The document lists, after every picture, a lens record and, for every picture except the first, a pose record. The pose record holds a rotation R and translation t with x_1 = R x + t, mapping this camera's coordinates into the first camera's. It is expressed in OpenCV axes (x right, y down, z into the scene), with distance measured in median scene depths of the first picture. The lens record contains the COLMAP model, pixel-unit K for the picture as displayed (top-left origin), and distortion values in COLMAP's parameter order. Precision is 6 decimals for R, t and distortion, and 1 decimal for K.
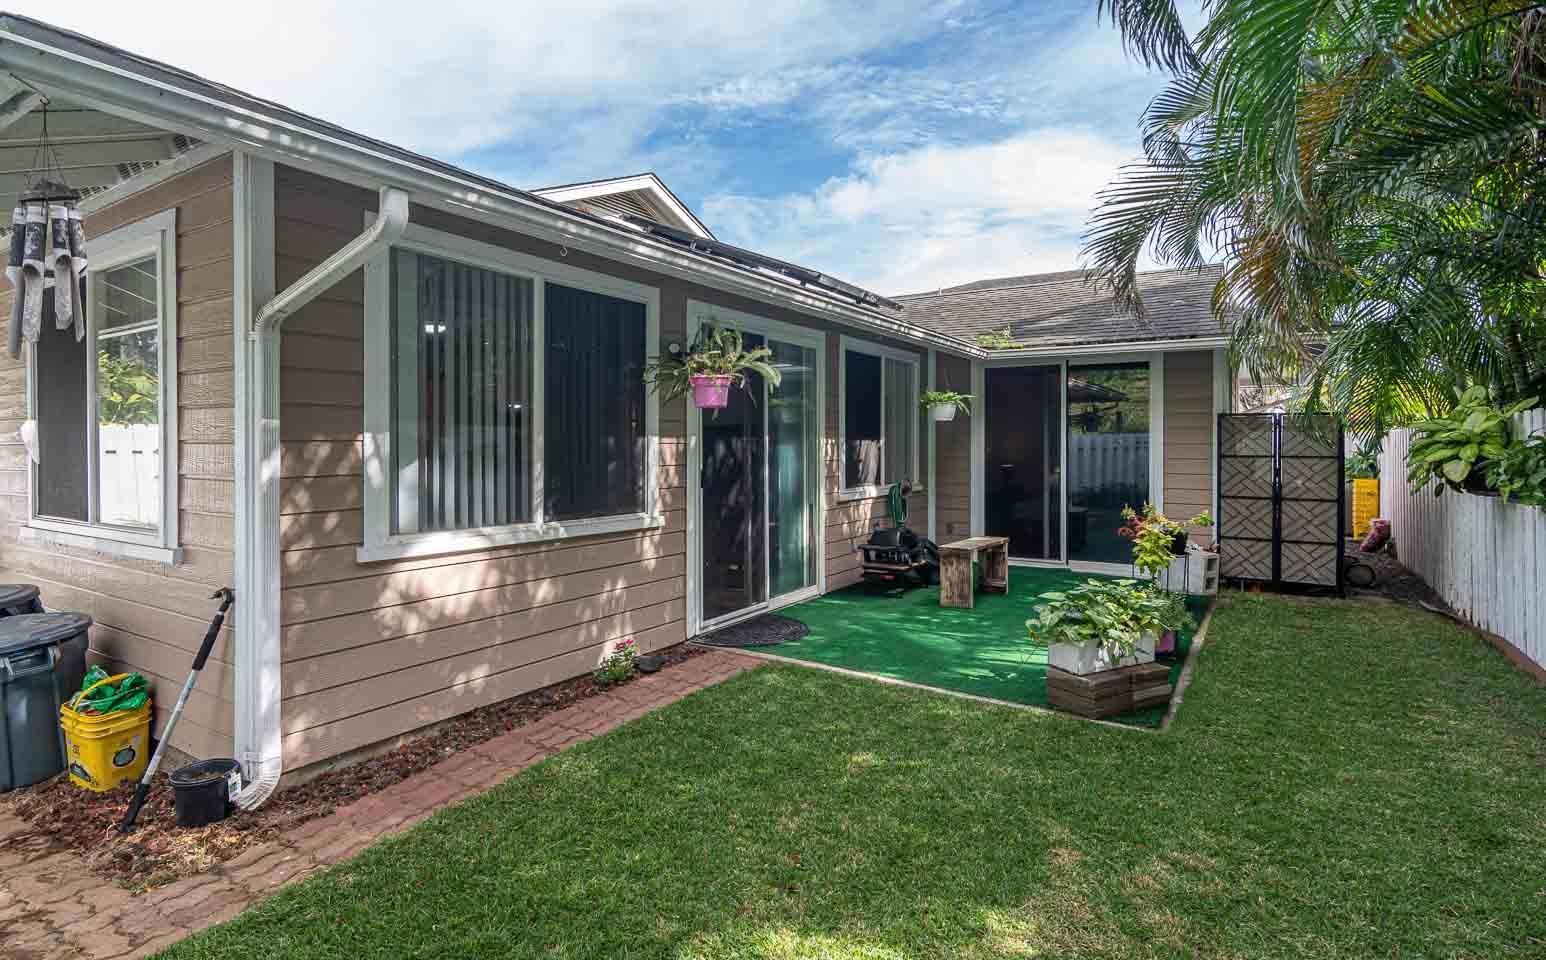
lens RADIAL K [[745.1, 0, 819.8], [0, 745.1, 446.1], [0, 0, 1]] dist [-0.002365, 0.002447]
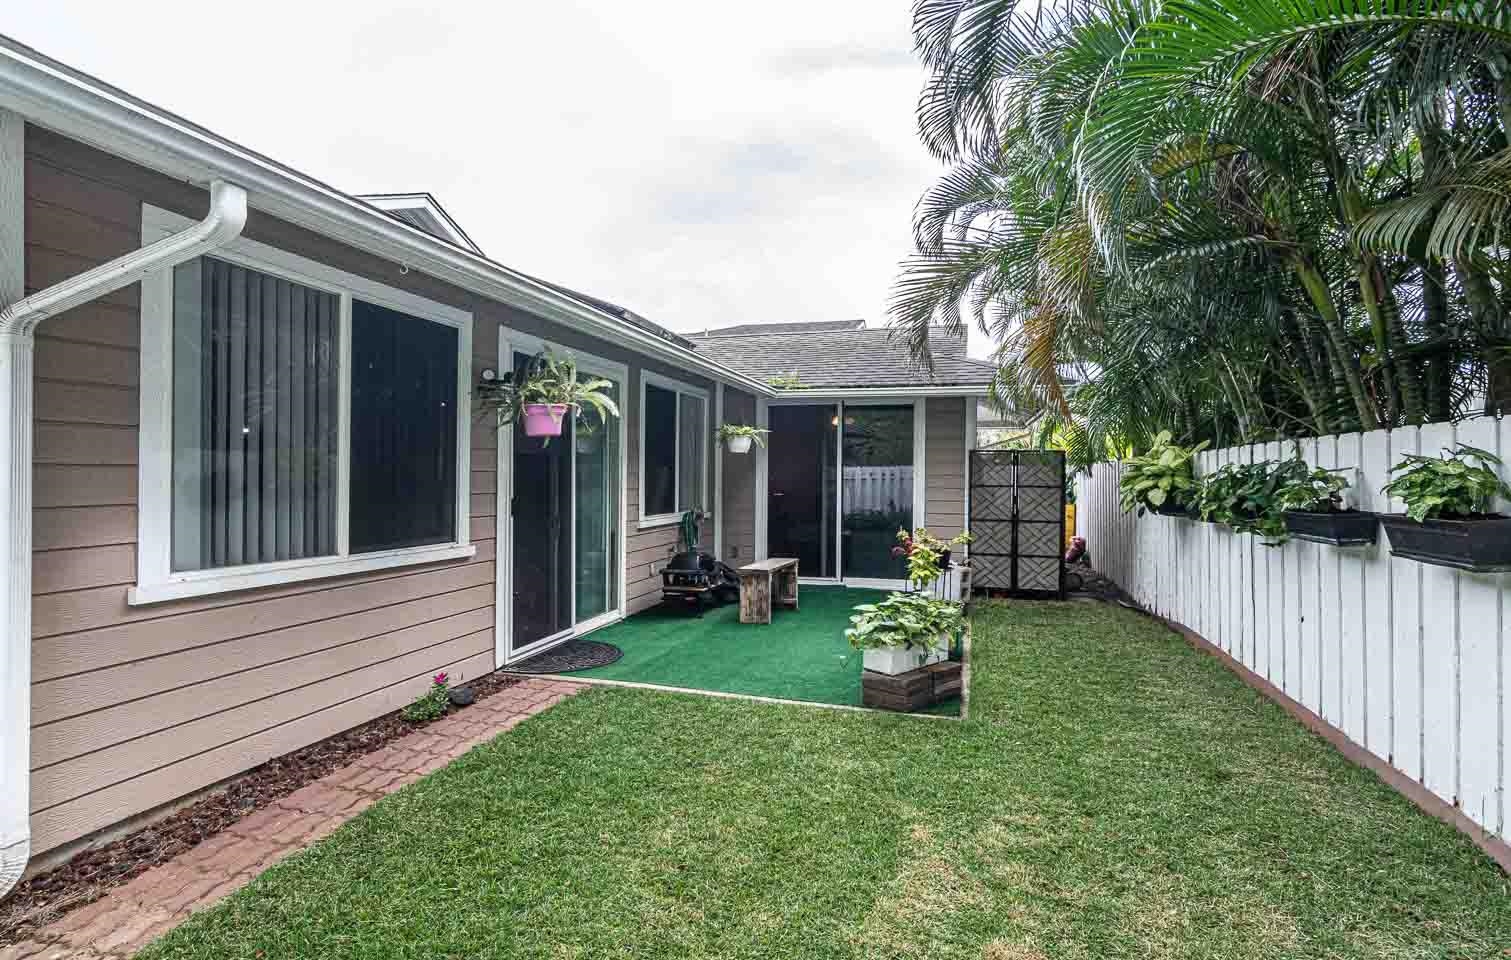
lens RADIAL K [[700.6, 0, 766.3], [0, 700.6, 475.3], [0, 0, 1]] dist [-0.004836, 0.003807]
pose [[0.963592, 0.006086, 0.267306, -0.119873], [-0.005638, 0.999981, -0.002446, 0.001976], [-0.267316, 0.000850, 0.963609, 0.010206]]
